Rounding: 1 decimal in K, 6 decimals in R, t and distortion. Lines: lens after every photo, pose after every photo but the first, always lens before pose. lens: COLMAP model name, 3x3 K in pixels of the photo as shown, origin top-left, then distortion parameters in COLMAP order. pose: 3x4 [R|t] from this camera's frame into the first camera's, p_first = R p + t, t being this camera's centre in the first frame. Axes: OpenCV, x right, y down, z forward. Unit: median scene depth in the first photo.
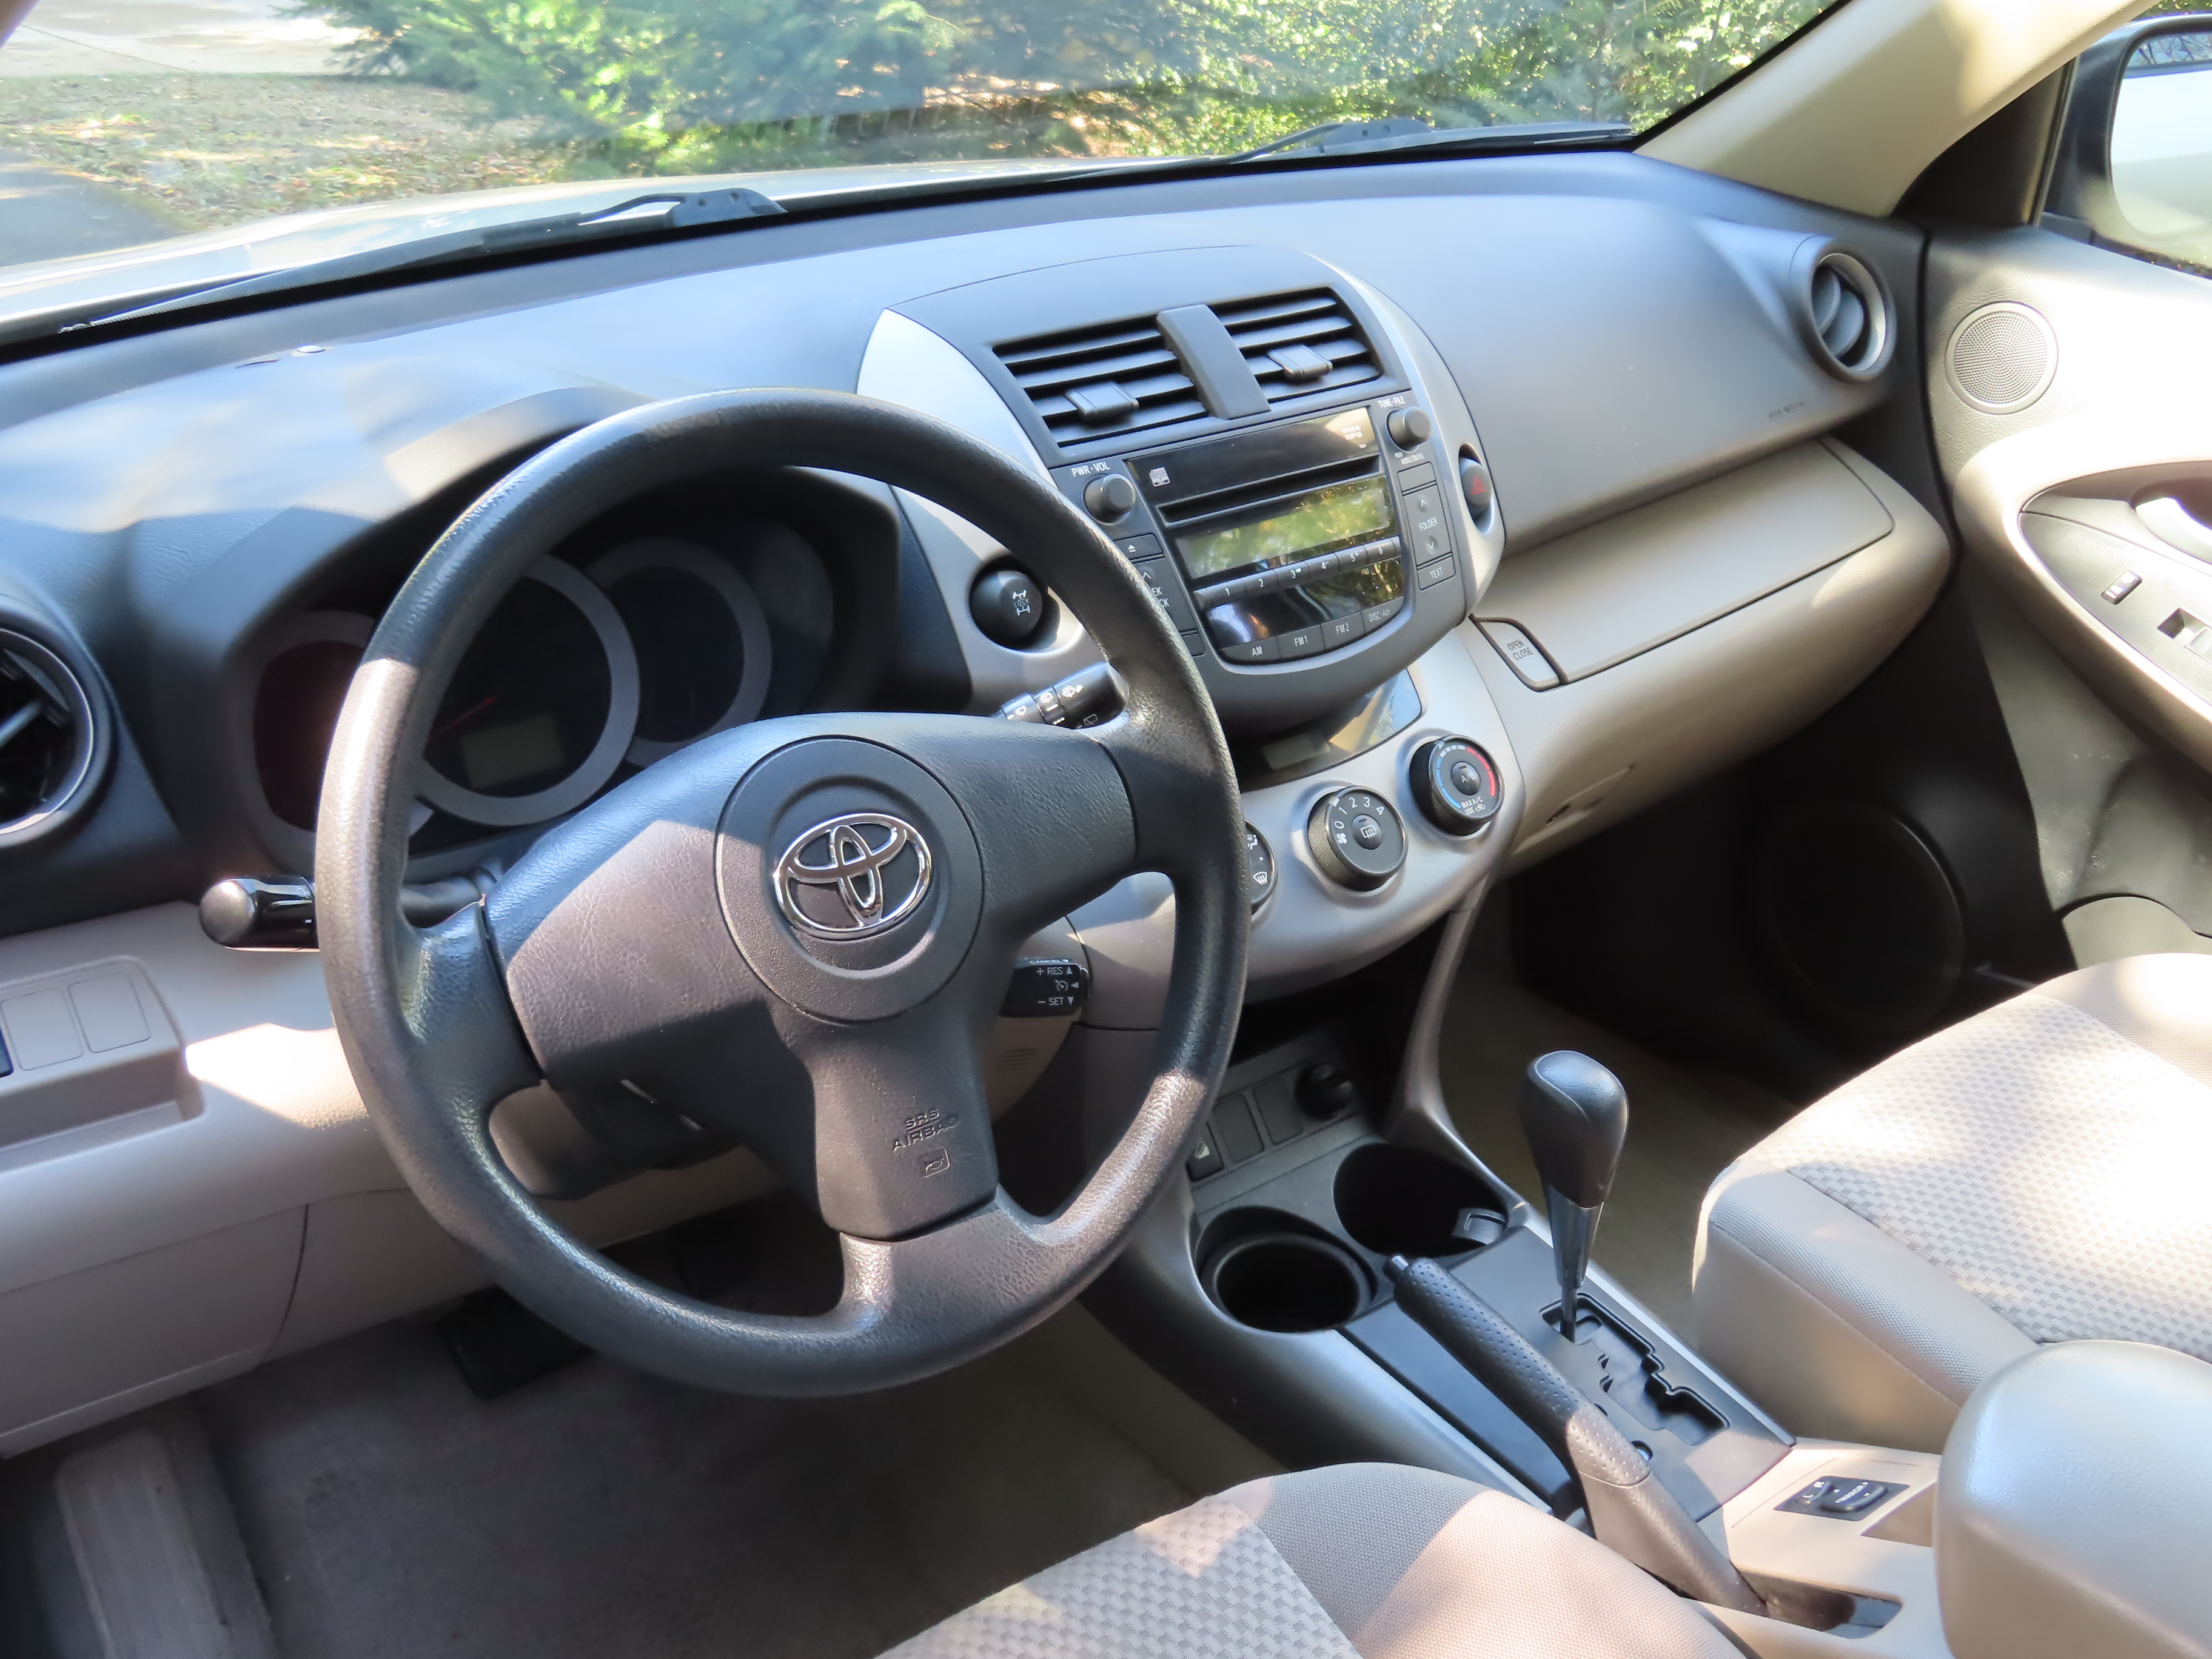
lens RADIAL K [[2246.7, 0, 1110.3], [0, 2246.7, 833.0], [0, 0, 1]] dist [-0.009762, 0.000000]
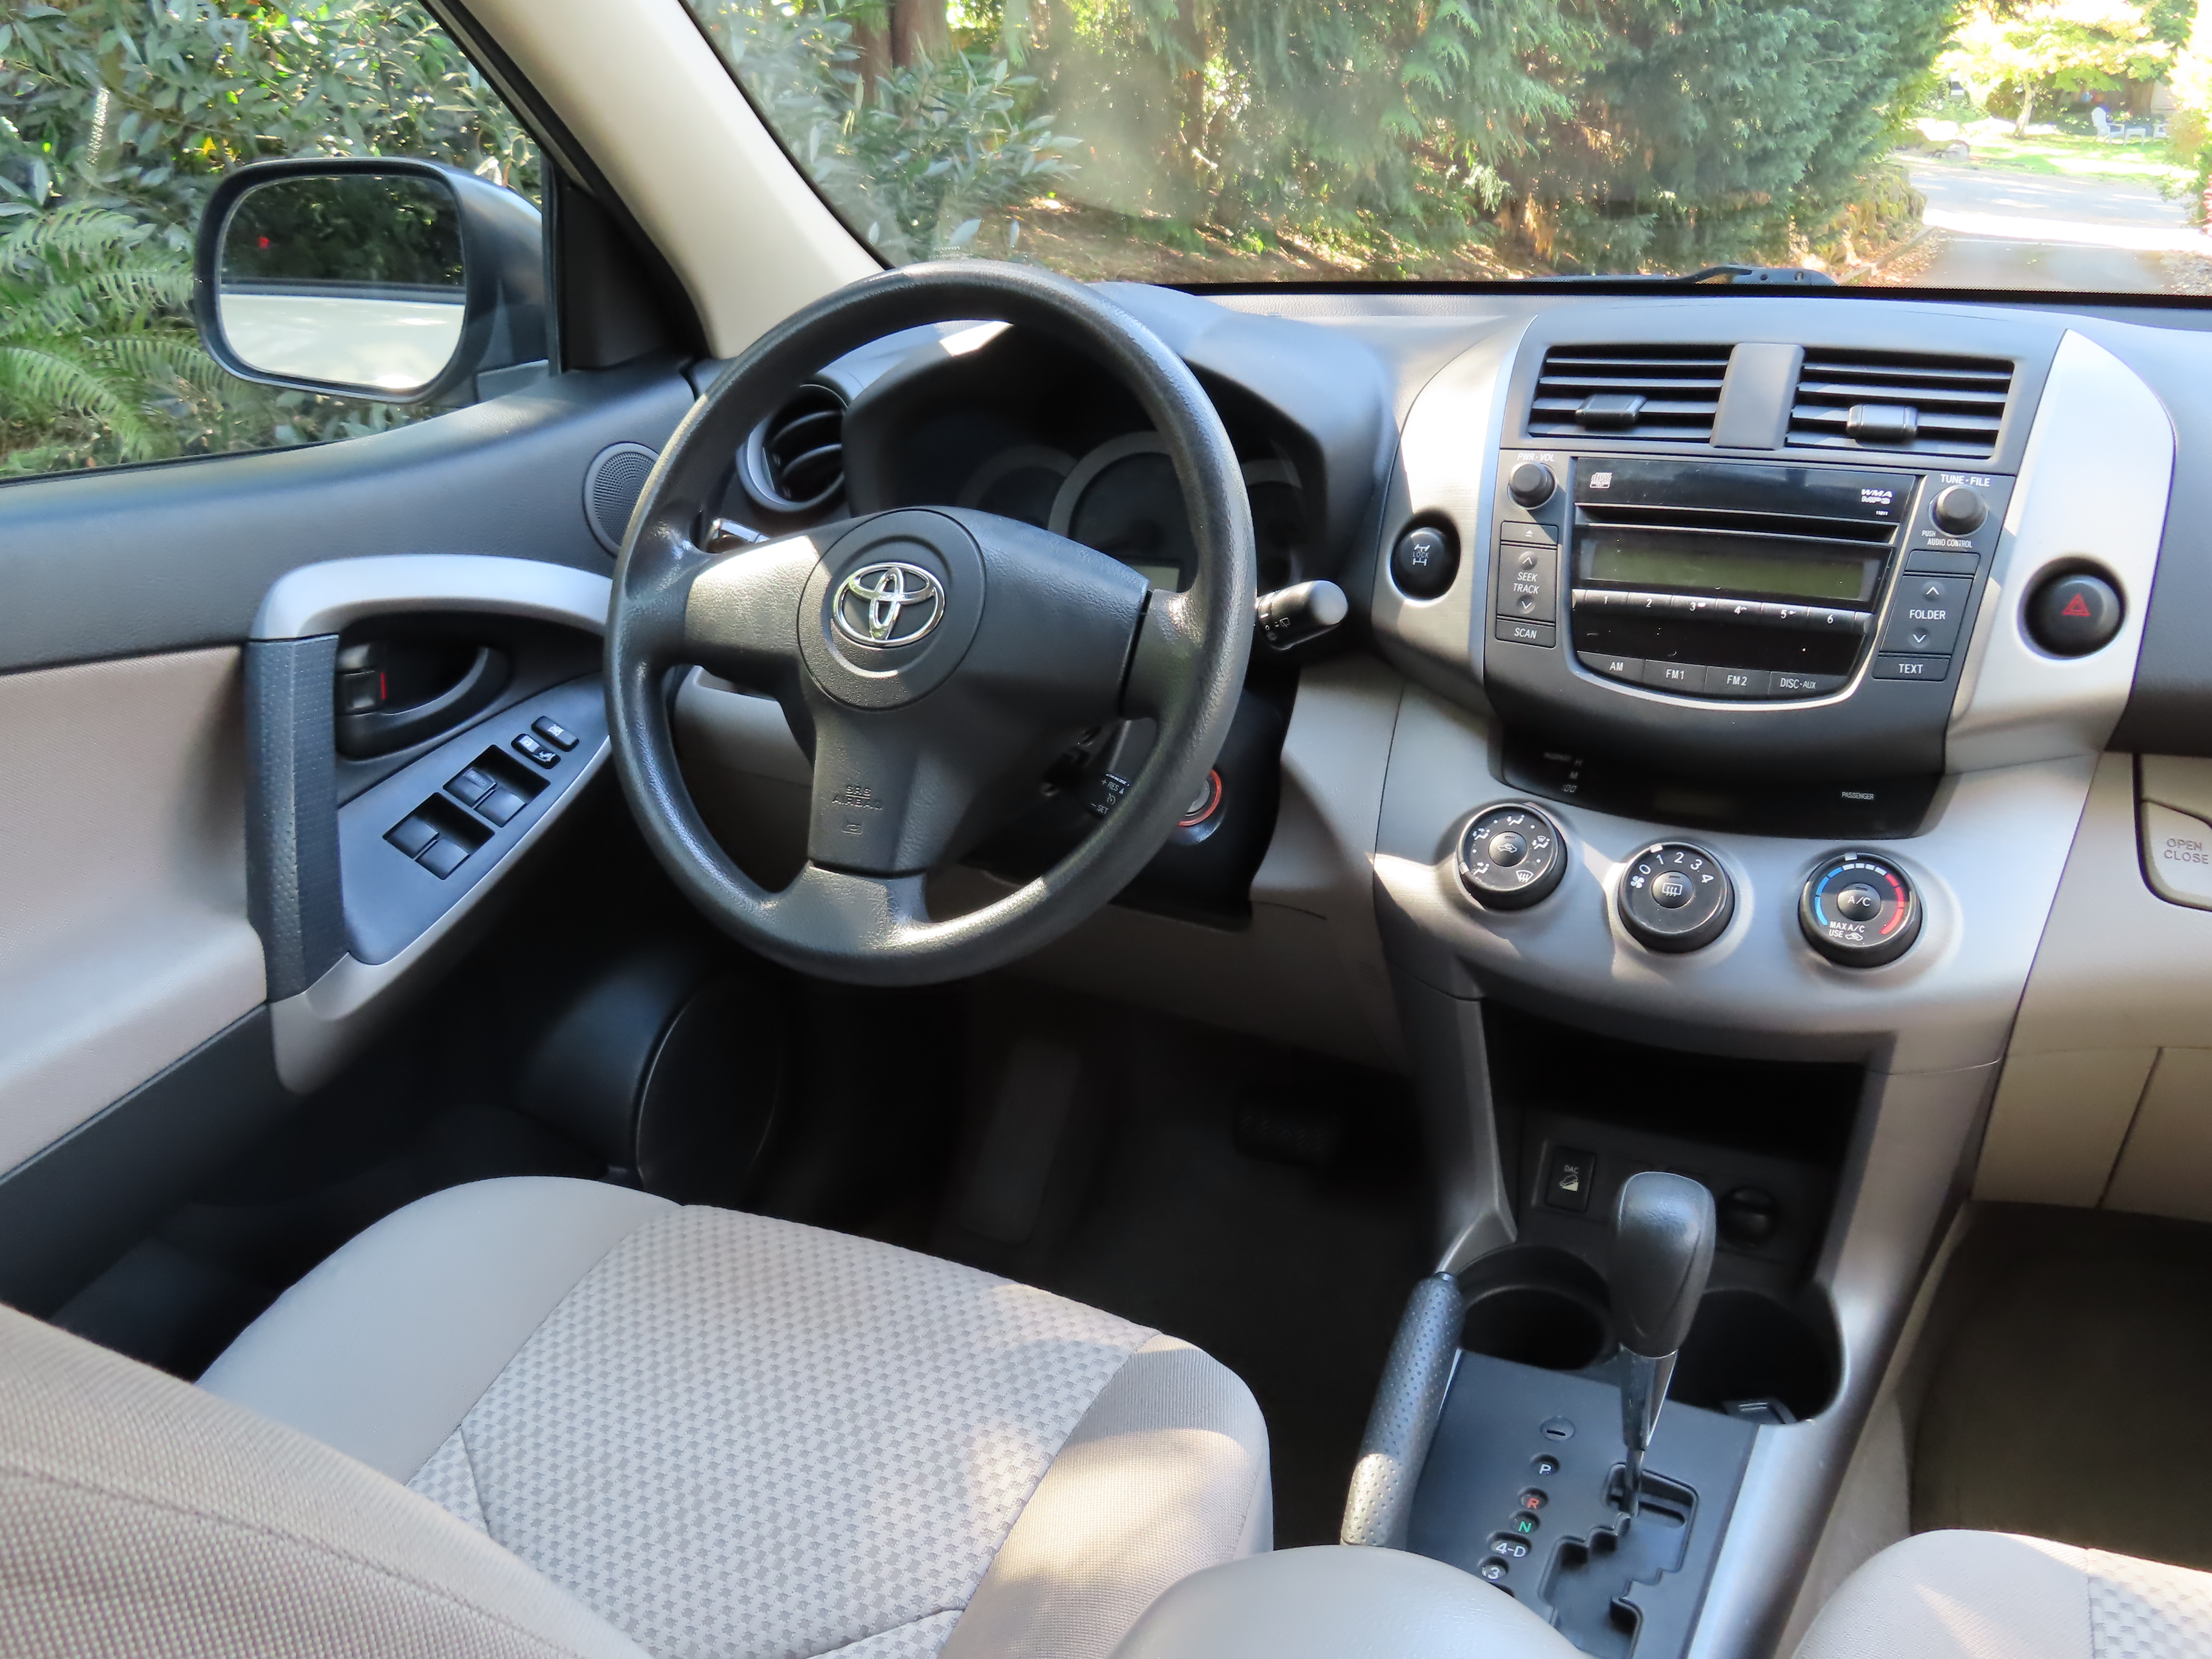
lens RADIAL K [[1957.0, 0, 1103.3], [0, 1957.0, 827.1], [0, 0, 1]] dist [-0.014711, 0.001742]
pose [[0.422760, 0.291907, -0.857942, 0.675168], [-0.372011, 0.919161, 0.129424, -0.039944], [0.826366, 0.264449, 0.497177, 0.373620]]
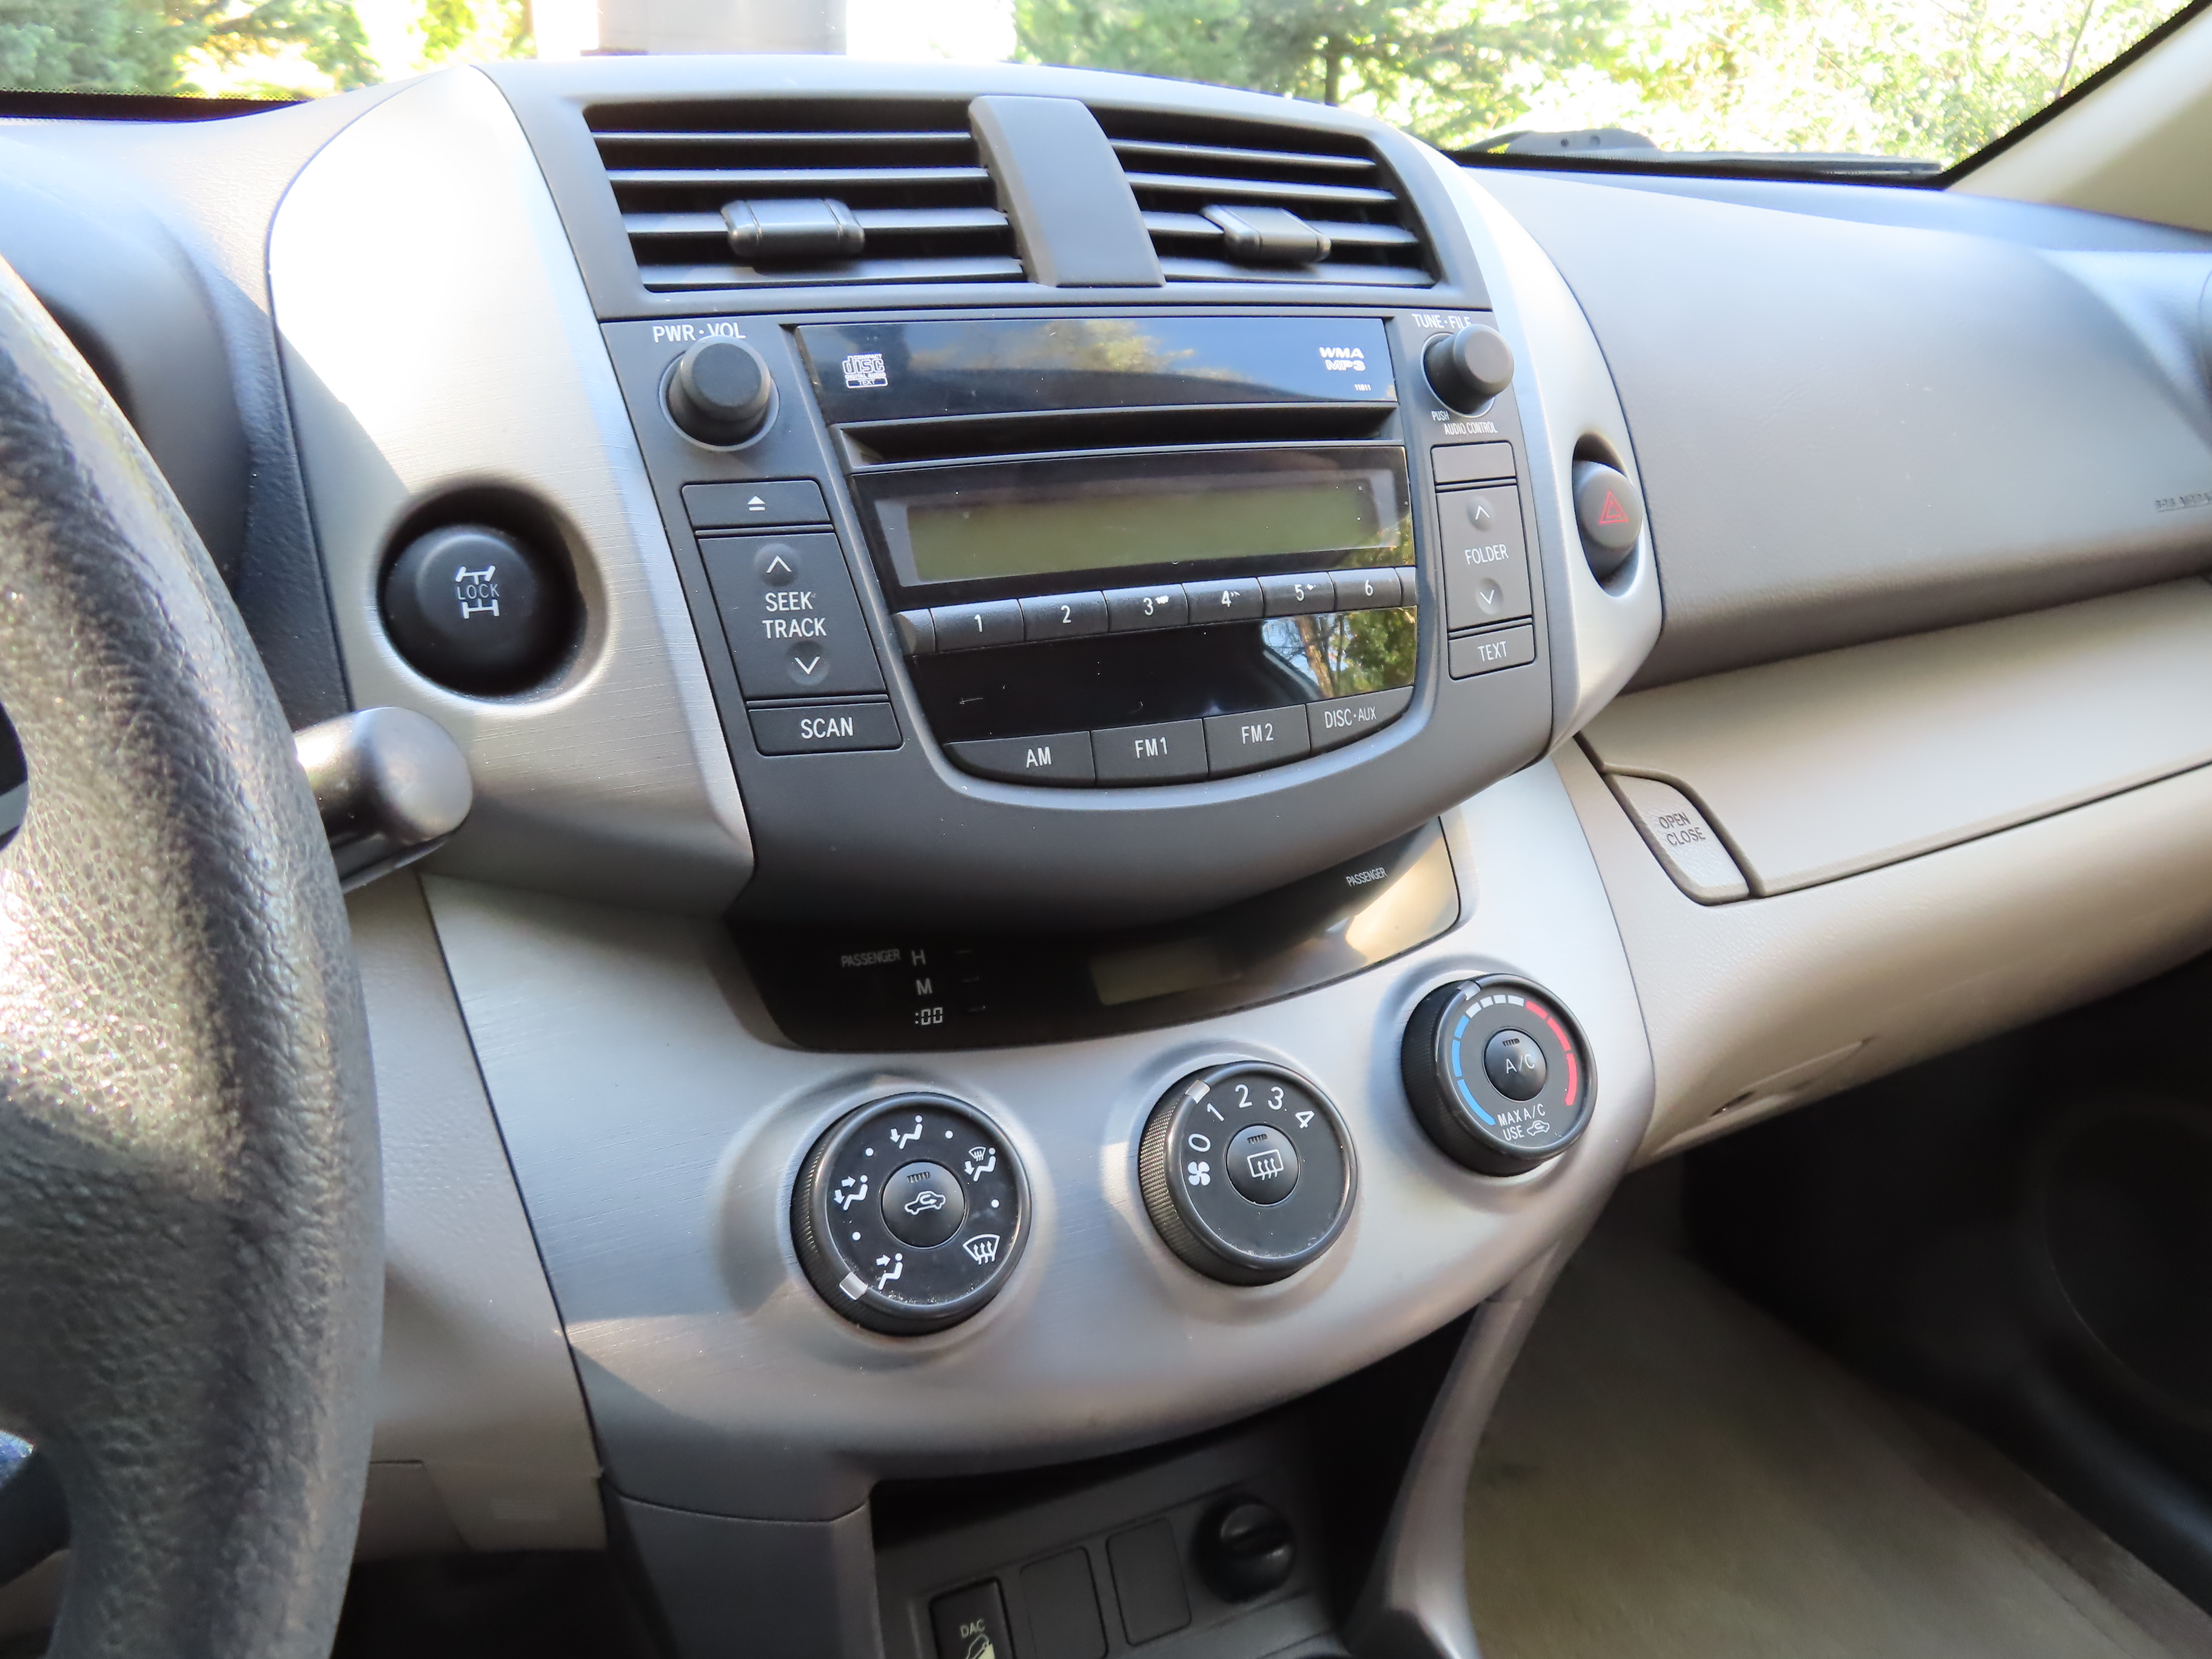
lens RADIAL K [[1580.6, 0, 1102.4], [0, 1580.6, 827.5], [0, 0, 1]] dist [-0.006699, 0.006533]
pose [[0.970022, 0.104664, -0.219322, 0.140619], [-0.119542, 0.991267, -0.055665, -0.046045], [0.211581, 0.080215, 0.974063, 0.633131]]
